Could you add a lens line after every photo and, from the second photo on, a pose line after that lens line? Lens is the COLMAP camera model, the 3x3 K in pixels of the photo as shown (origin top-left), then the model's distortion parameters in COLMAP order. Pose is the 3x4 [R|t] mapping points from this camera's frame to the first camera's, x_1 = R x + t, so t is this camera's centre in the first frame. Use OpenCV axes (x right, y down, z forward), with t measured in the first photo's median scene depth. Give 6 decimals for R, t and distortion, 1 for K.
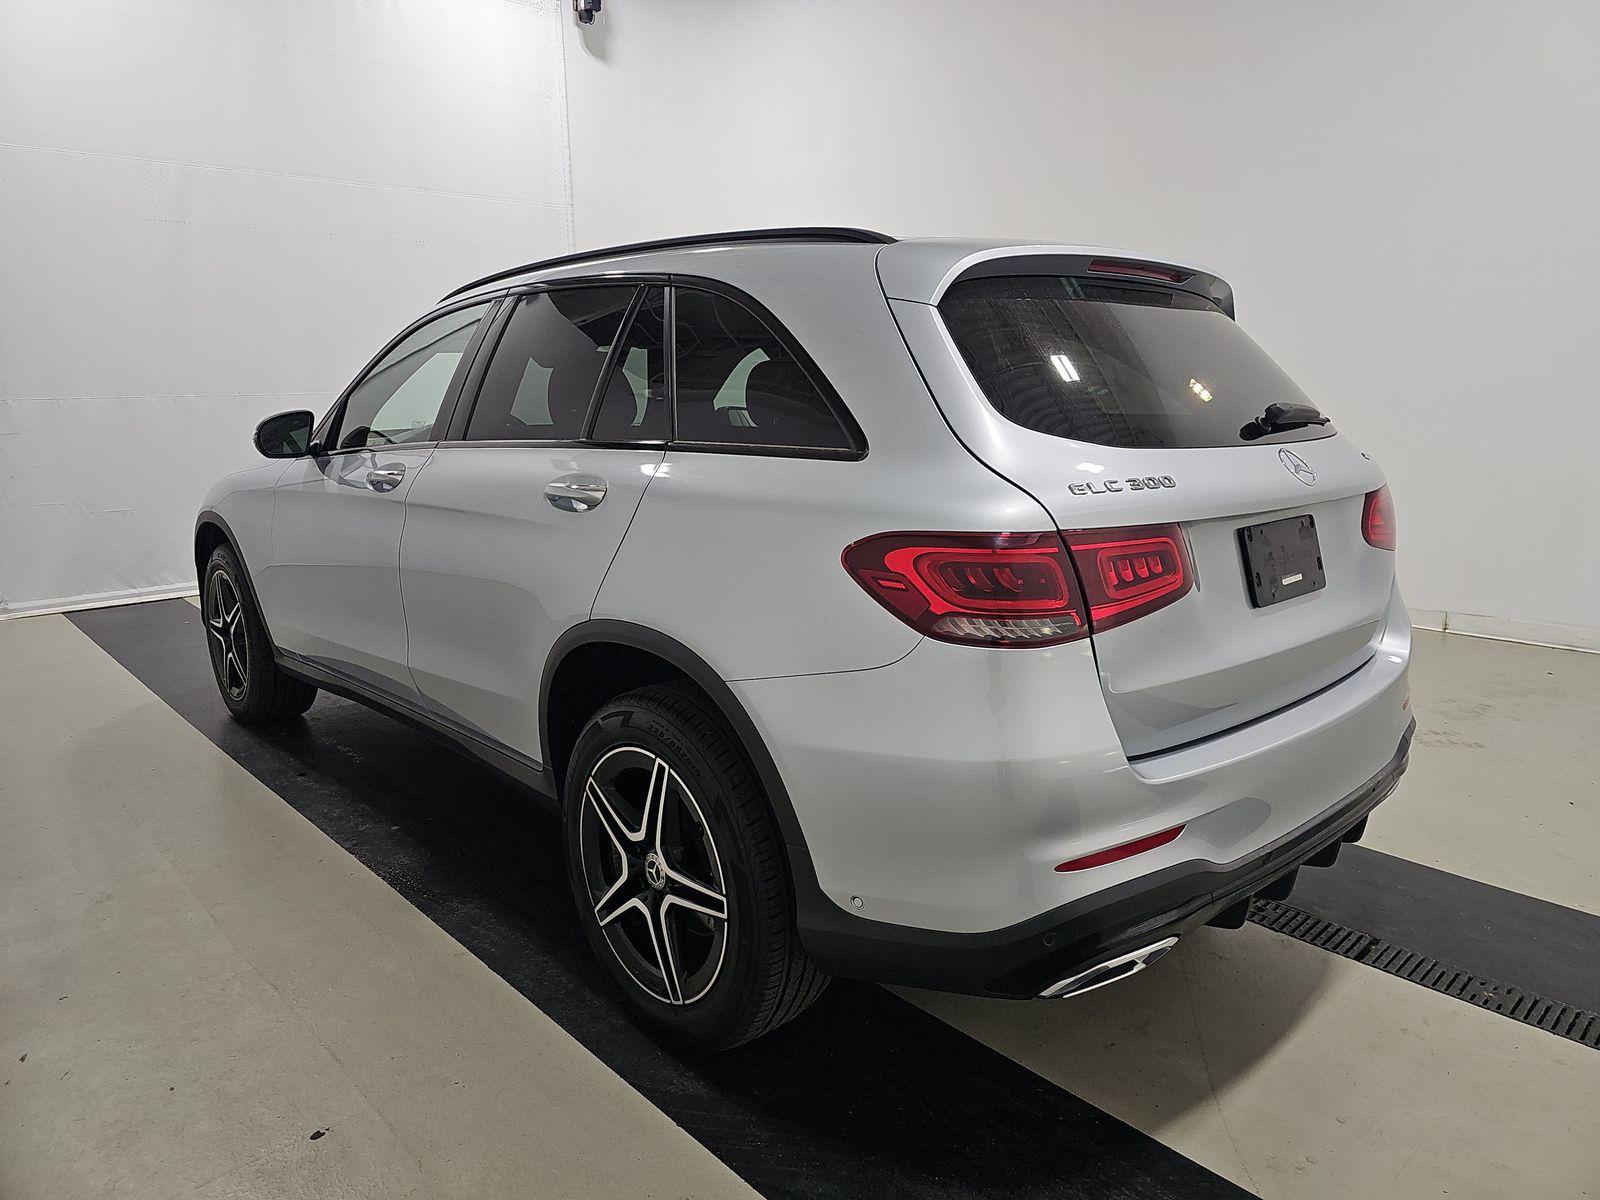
lens RADIAL K [[1074.6, 0, 795.3], [0, 1074.6, 588.6], [0, 0, 1]] dist [-0.006671, -0.000861]
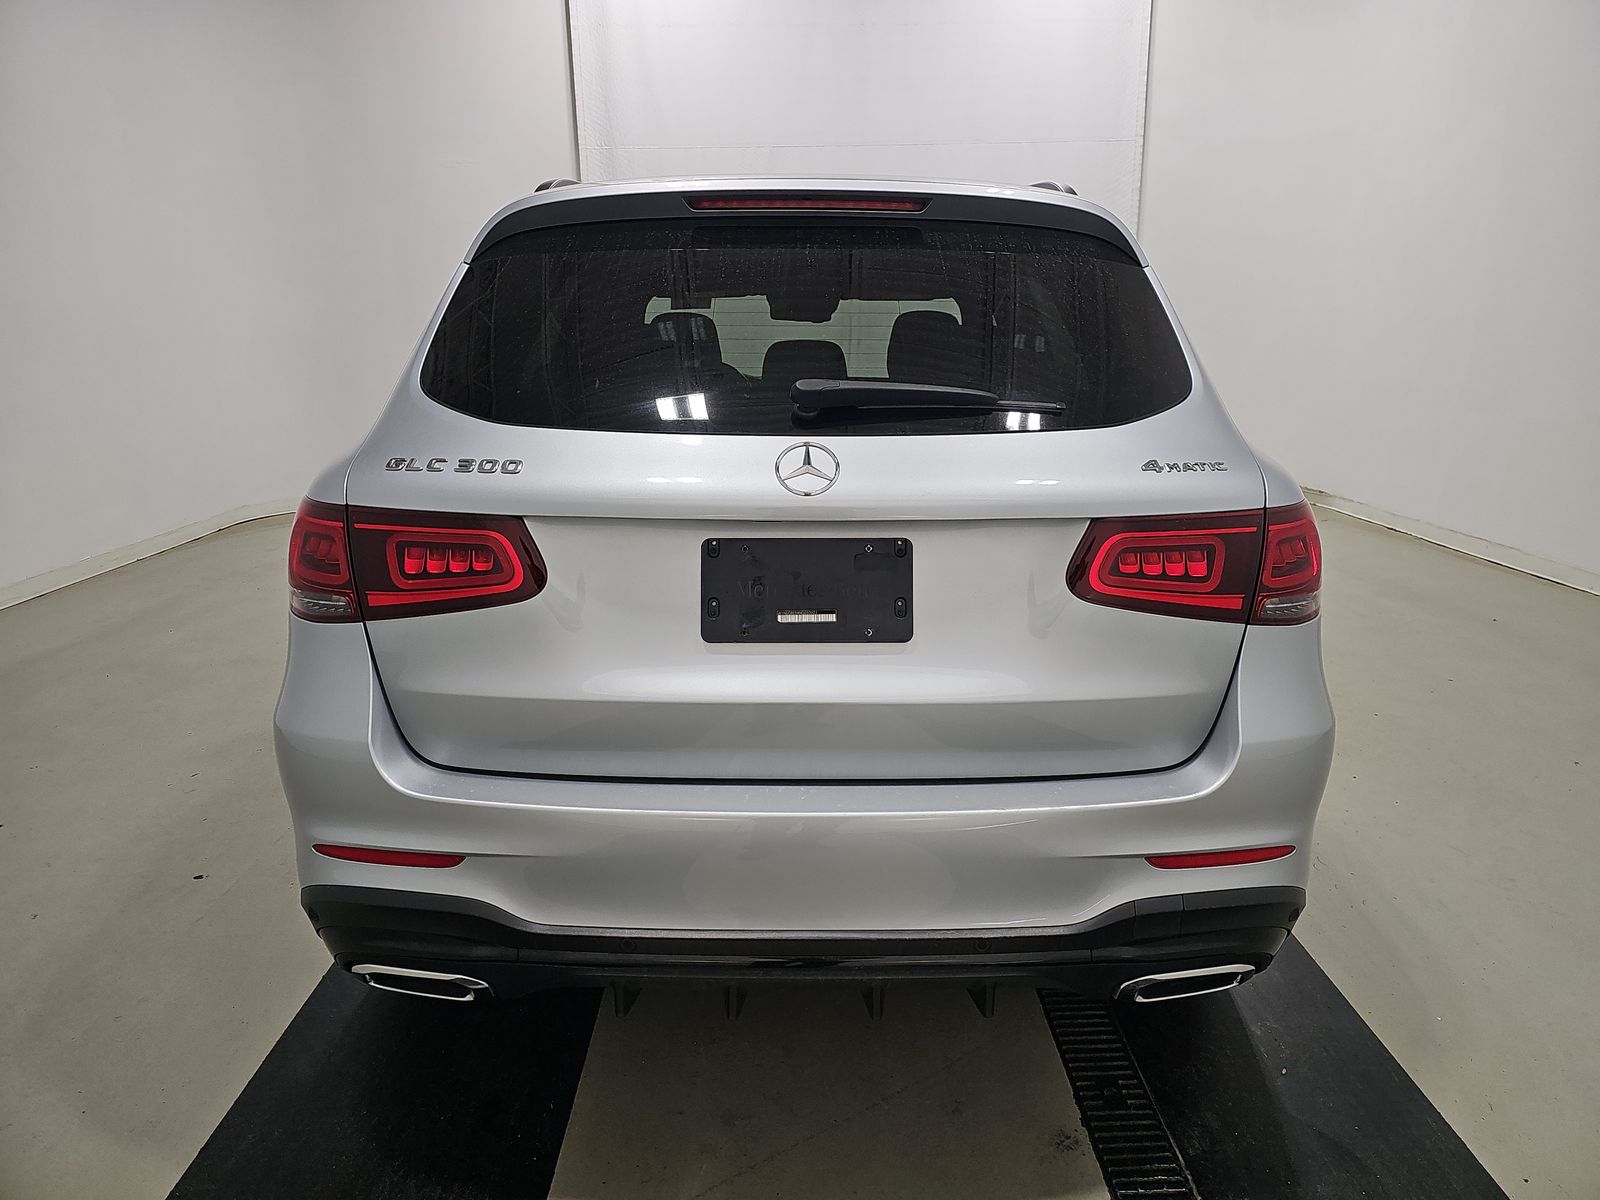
lens RADIAL K [[1074.6, 0, 796.7], [0, 1074.6, 613.2], [0, 0, 1]] dist [-0.006671, -0.000861]
pose [[0.755885, 0.167859, -0.632820, 0.921791], [-0.130933, 0.985805, 0.105094, -0.088531], [0.641478, 0.003418, 0.767134, 0.420644]]
